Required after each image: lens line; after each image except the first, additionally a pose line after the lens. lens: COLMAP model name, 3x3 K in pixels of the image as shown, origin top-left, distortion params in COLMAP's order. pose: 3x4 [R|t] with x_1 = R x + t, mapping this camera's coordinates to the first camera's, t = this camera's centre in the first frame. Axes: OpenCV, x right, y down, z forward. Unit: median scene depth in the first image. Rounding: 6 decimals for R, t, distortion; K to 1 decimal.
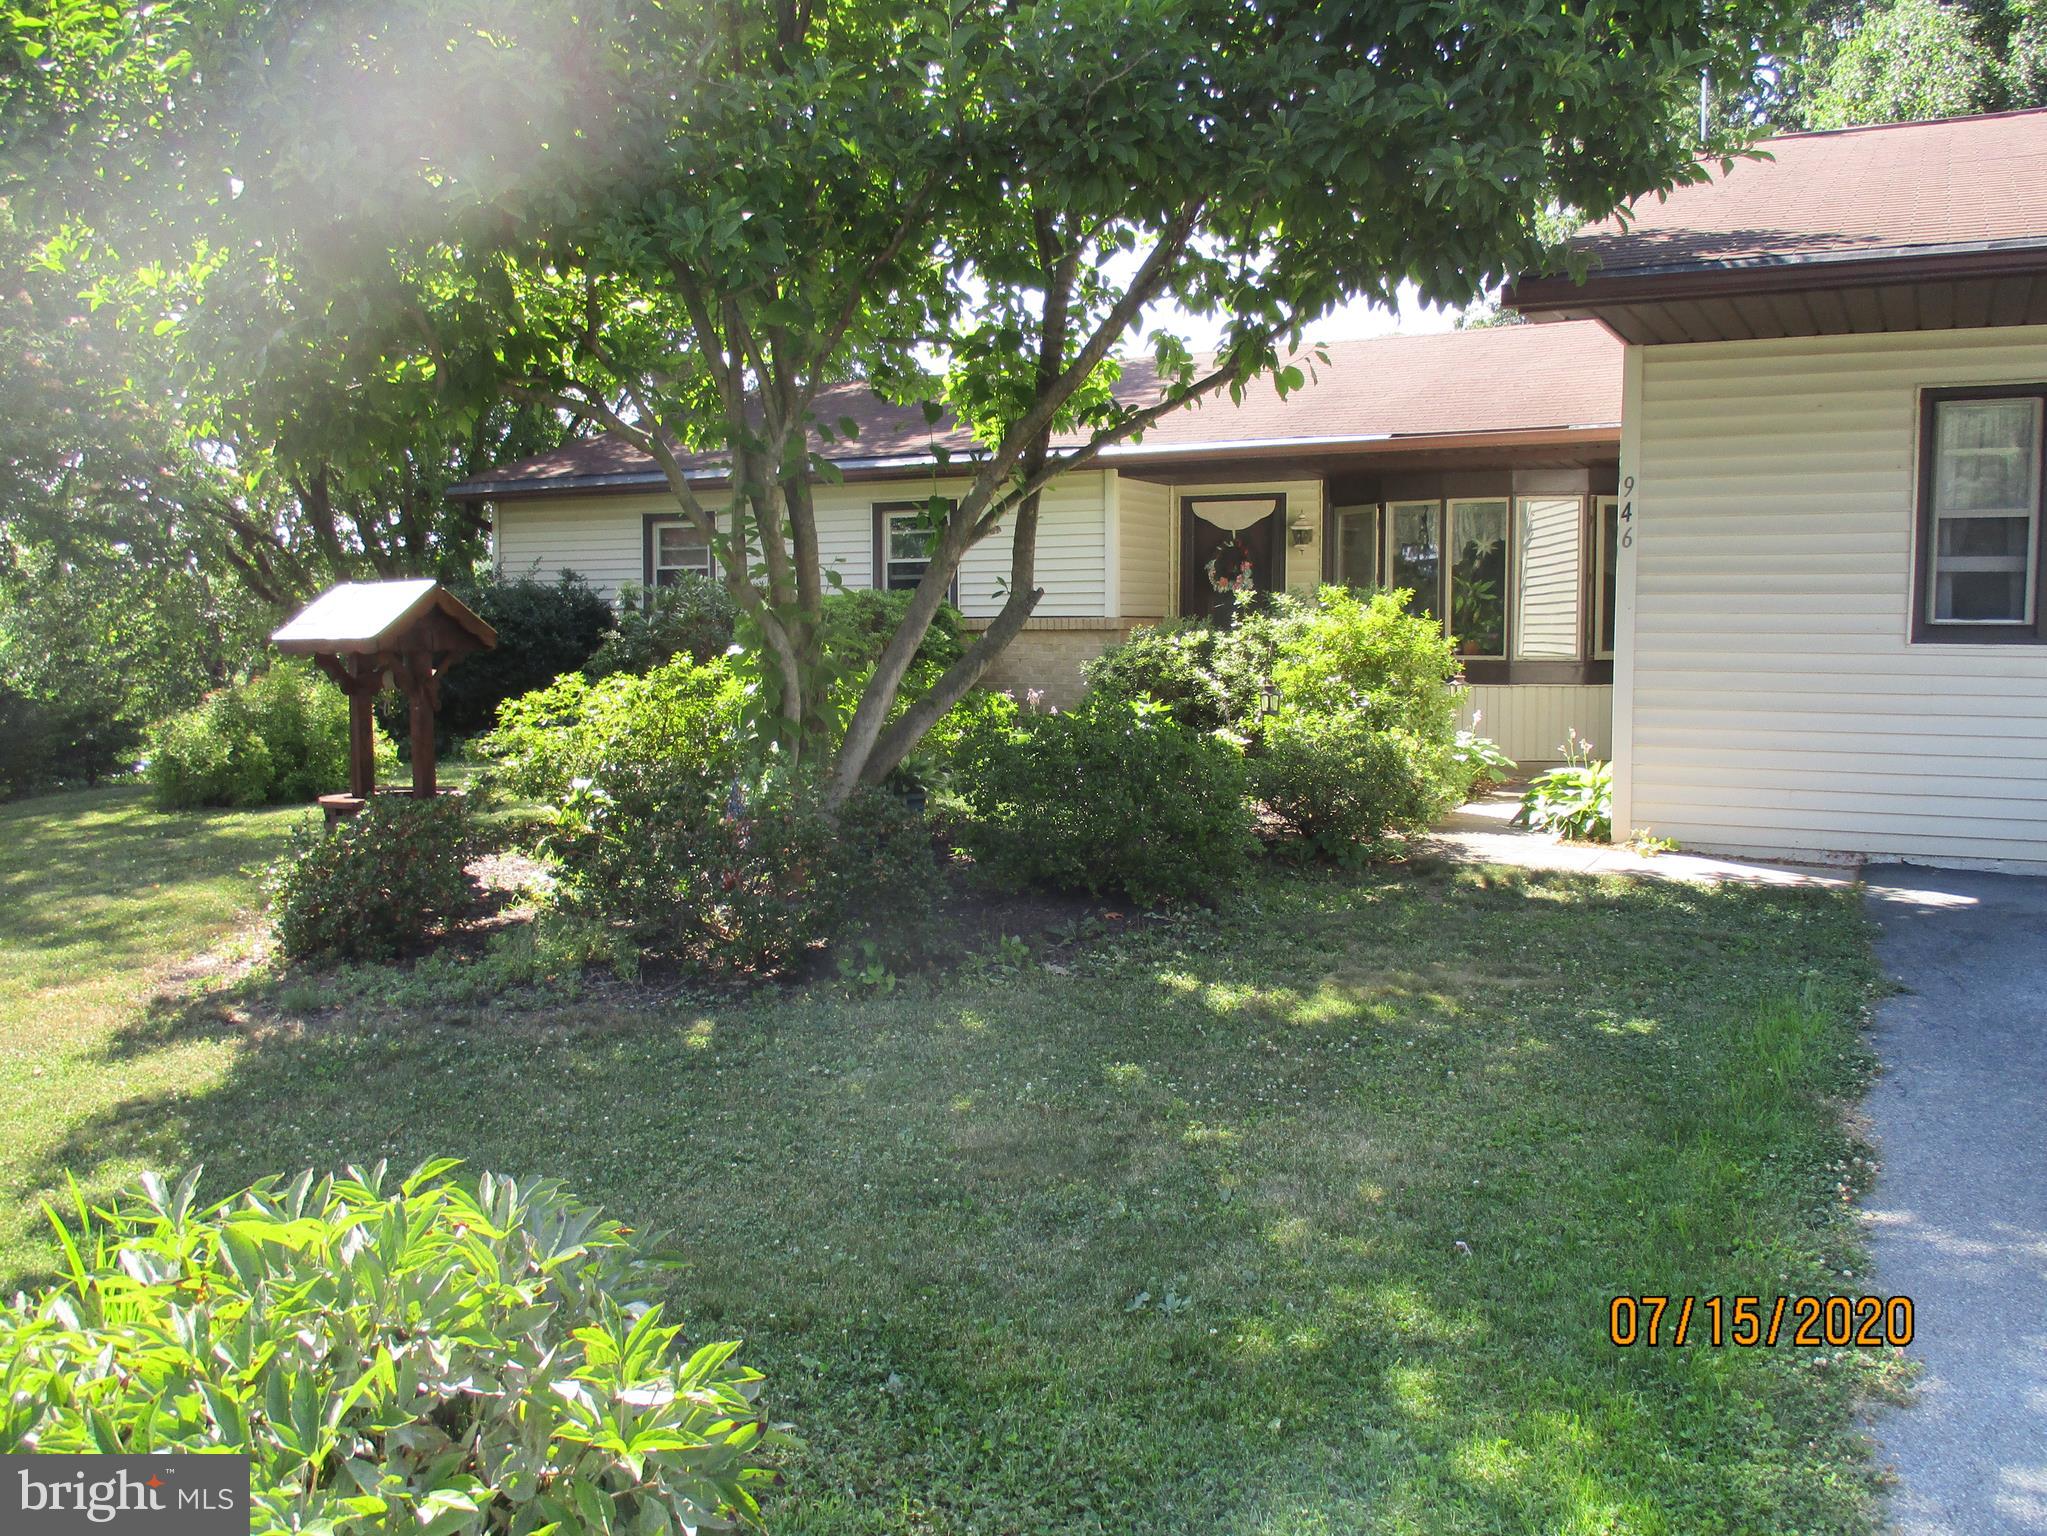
lens RADIAL K [[1745.9, 0, 1036.3], [0, 1745.9, 747.5], [0, 0, 1]] dist [-0.019993, 0.009930]
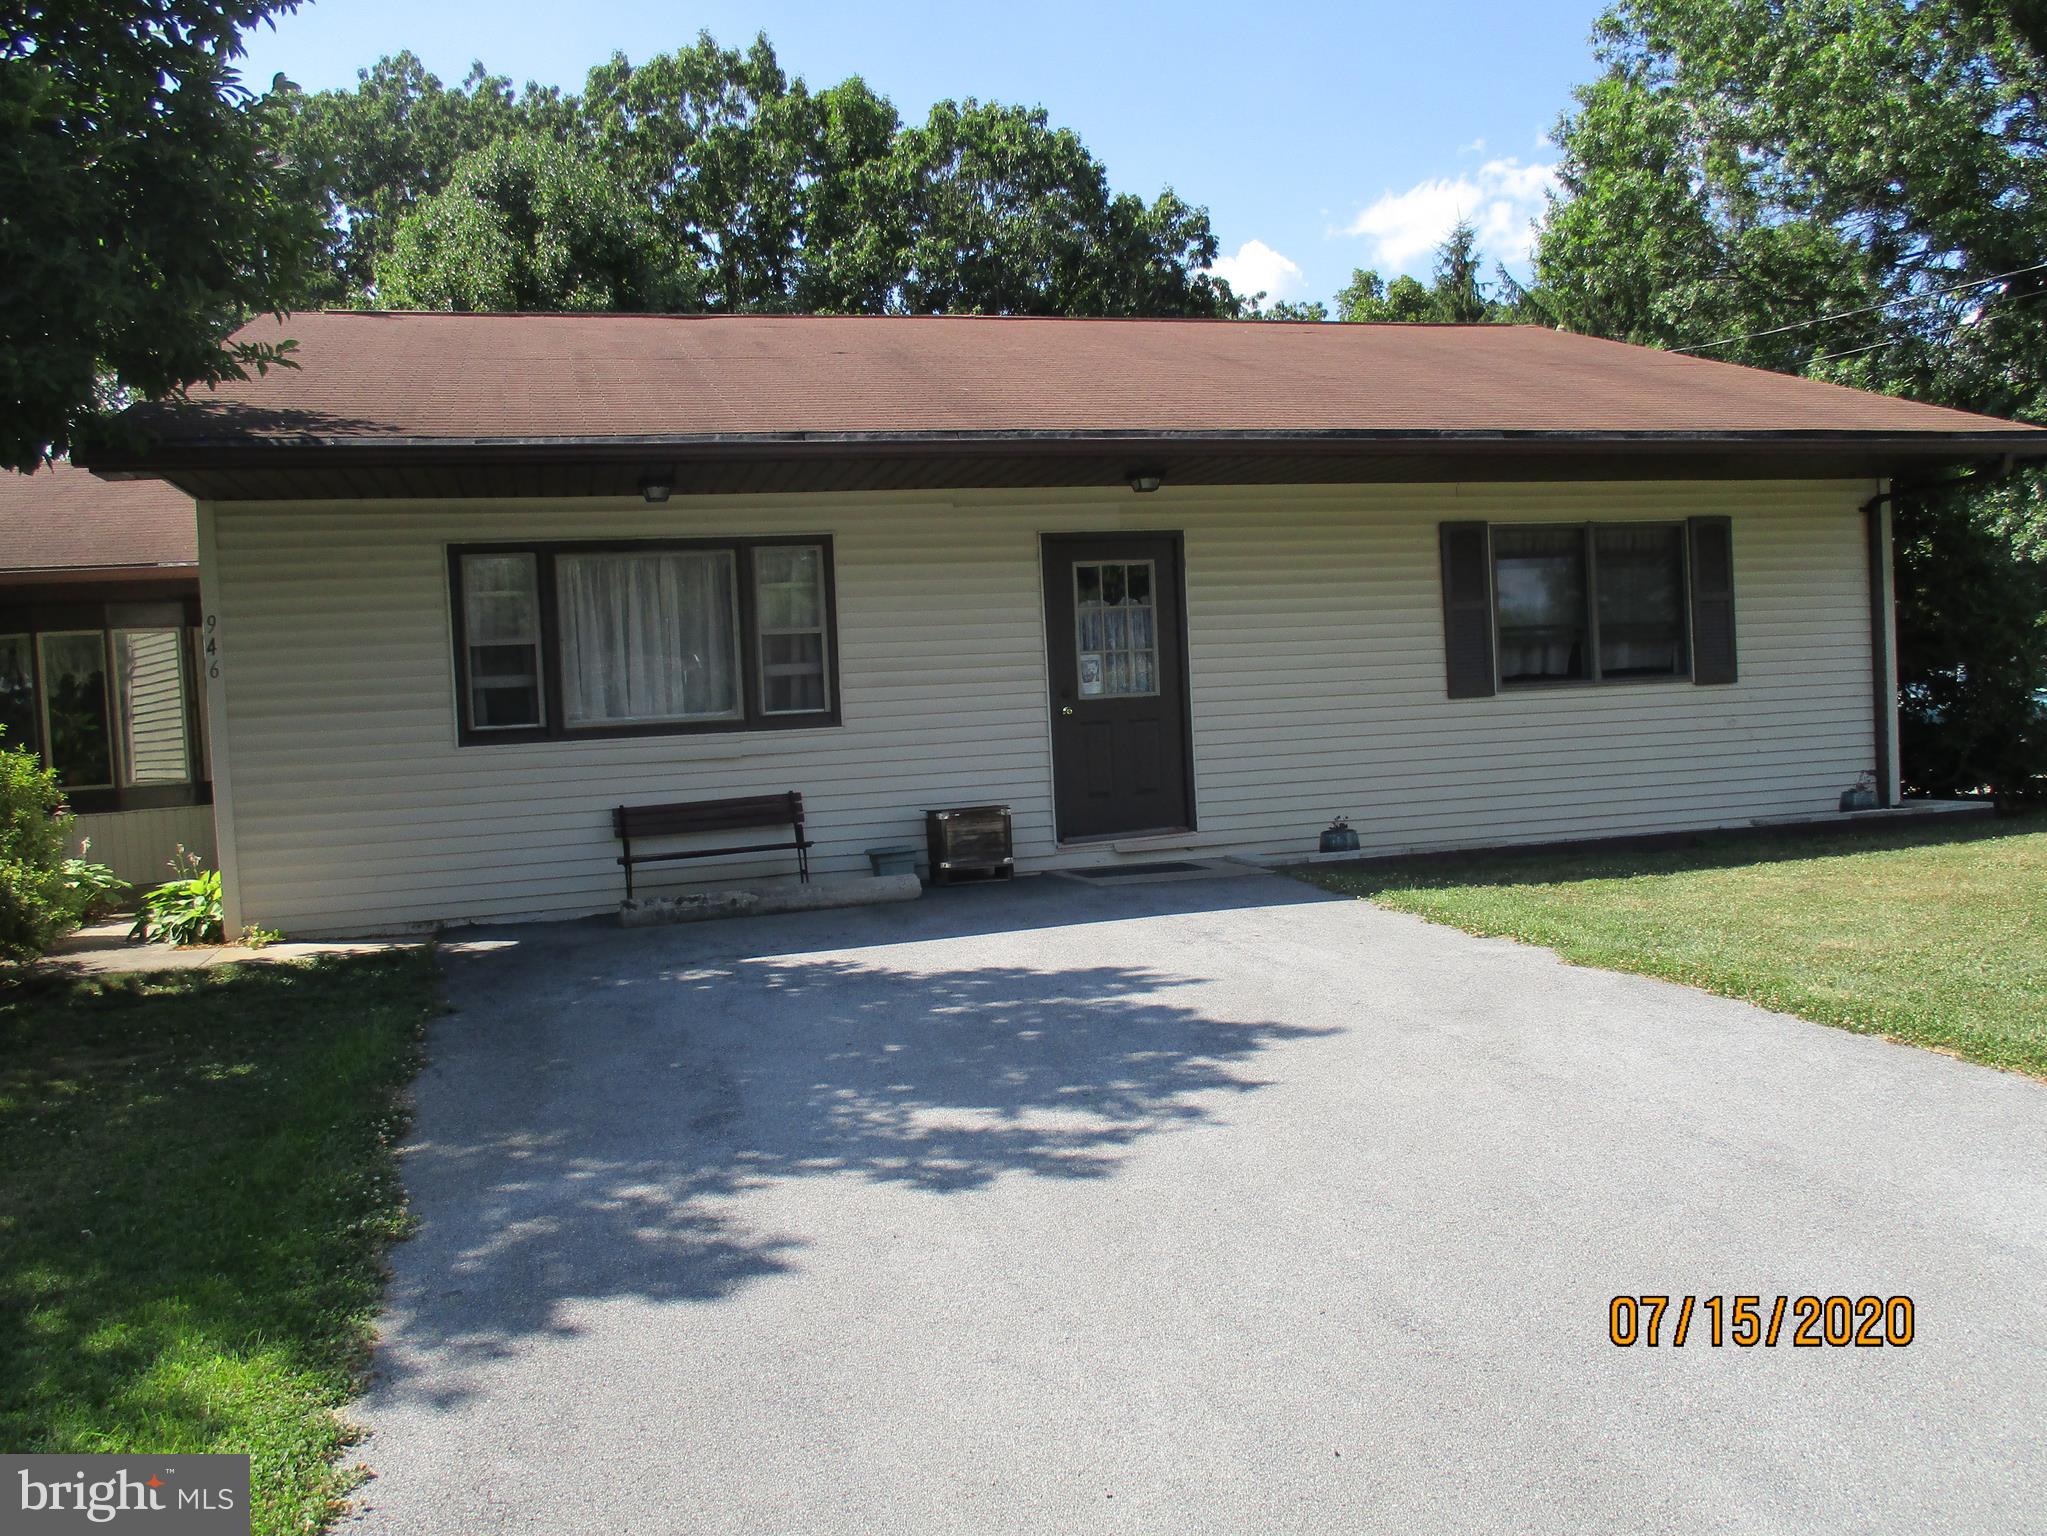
lens RADIAL K [[1745.9, 0, 1036.3], [0, 1745.9, 747.5], [0, 0, 1]] dist [-0.019993, 0.009930]
pose [[0.733561, -0.059901, 0.676979, -0.037266], [0.105001, 0.994137, -0.025813, 0.015498], [-0.671463, 0.090019, 0.735550, -0.190966]]
